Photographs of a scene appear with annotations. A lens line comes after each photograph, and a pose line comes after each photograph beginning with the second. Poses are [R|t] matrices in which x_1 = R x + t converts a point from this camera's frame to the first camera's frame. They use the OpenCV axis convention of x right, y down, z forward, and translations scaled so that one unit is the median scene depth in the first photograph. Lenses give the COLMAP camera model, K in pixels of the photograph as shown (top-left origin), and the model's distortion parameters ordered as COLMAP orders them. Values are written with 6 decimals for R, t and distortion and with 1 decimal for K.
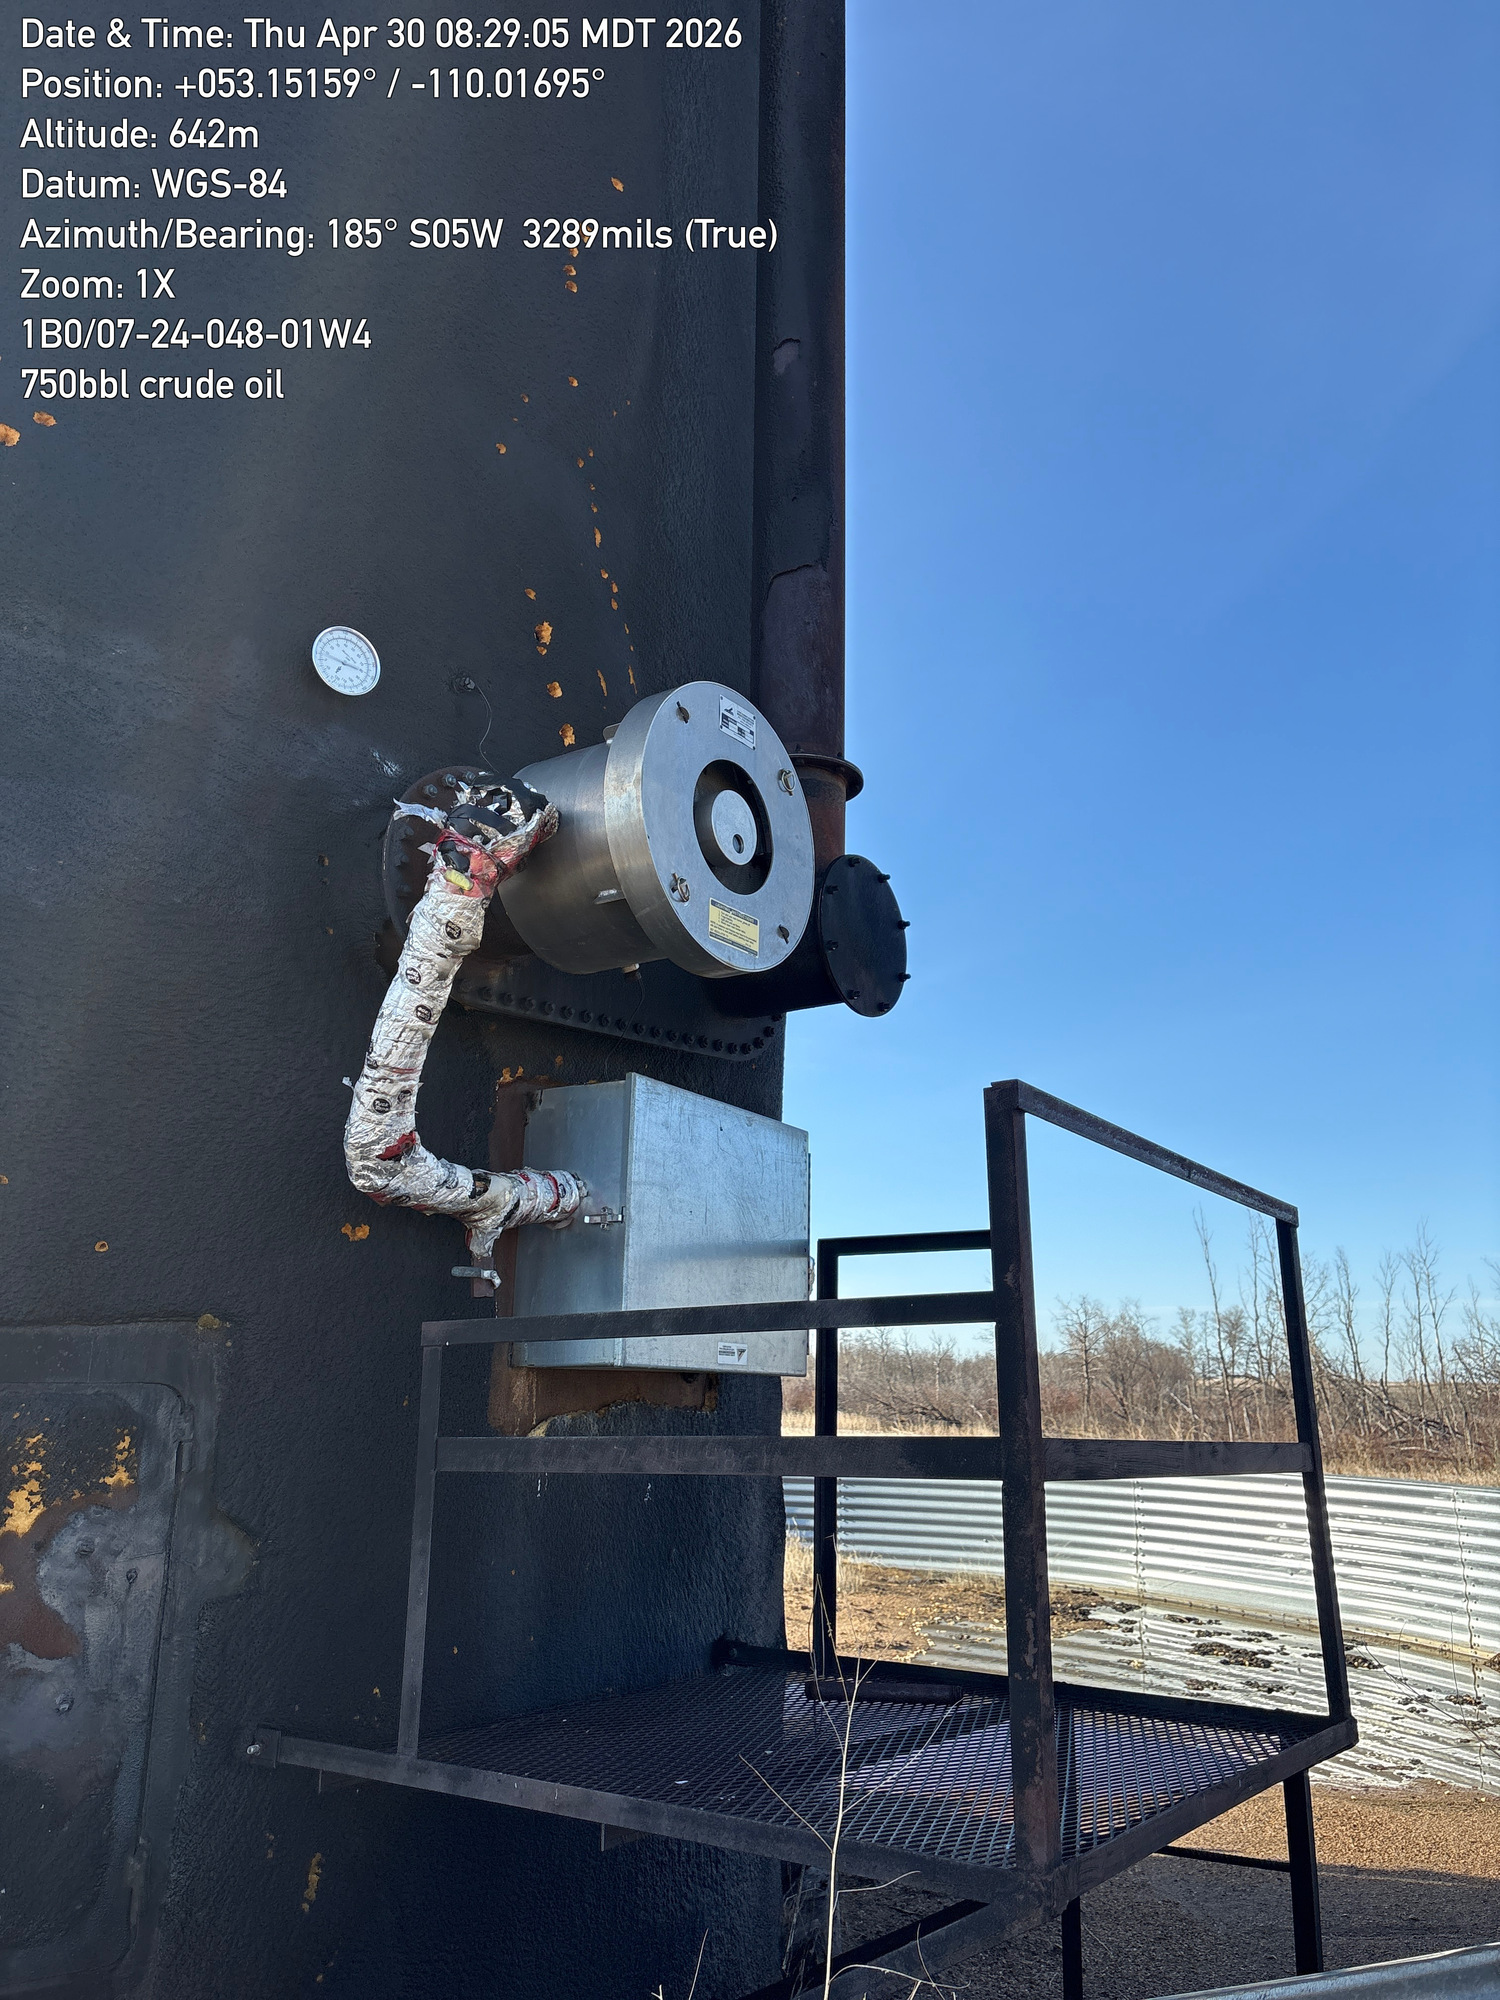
lens RADIAL K [[1522.0, 0, 756.3], [0, 1522.0, 993.8], [0, 0, 1]] dist [0.040871, 0.004935]
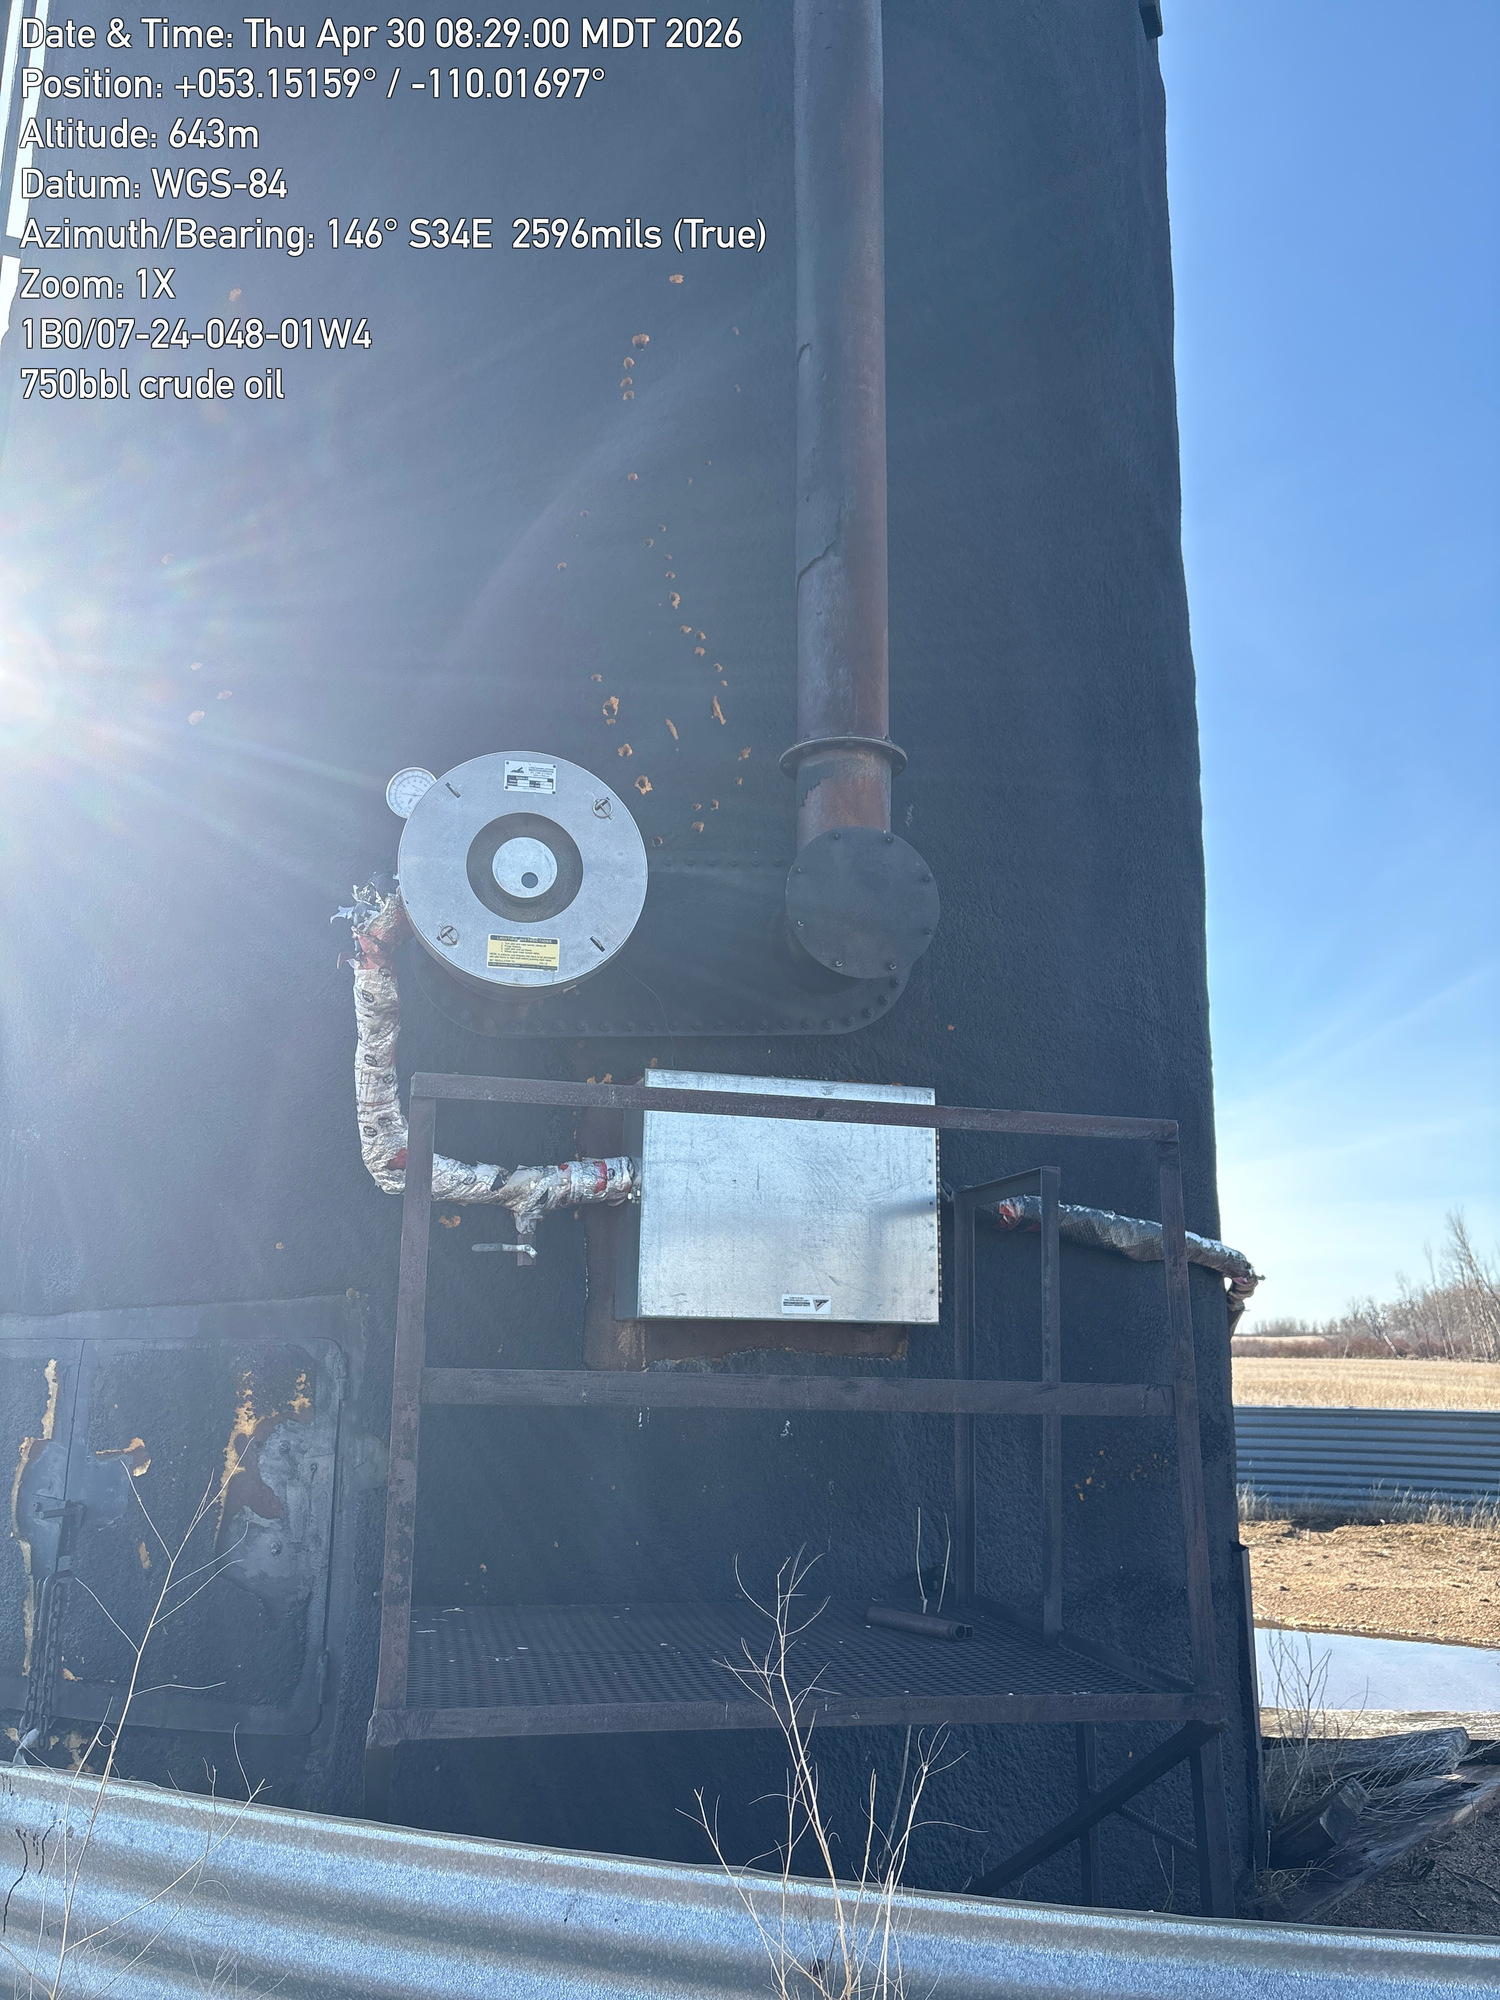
lens RADIAL K [[1522.0, 0, 756.0], [0, 1522.0, 1000.3], [0, 0, 1]] dist [0.040871, 0.004935]
pose [[0.732389, -0.162945, -0.661102, 0.915414], [0.180901, 0.982613, -0.041783, 0.077401], [0.656416, -0.088993, 0.749132, 0.222310]]
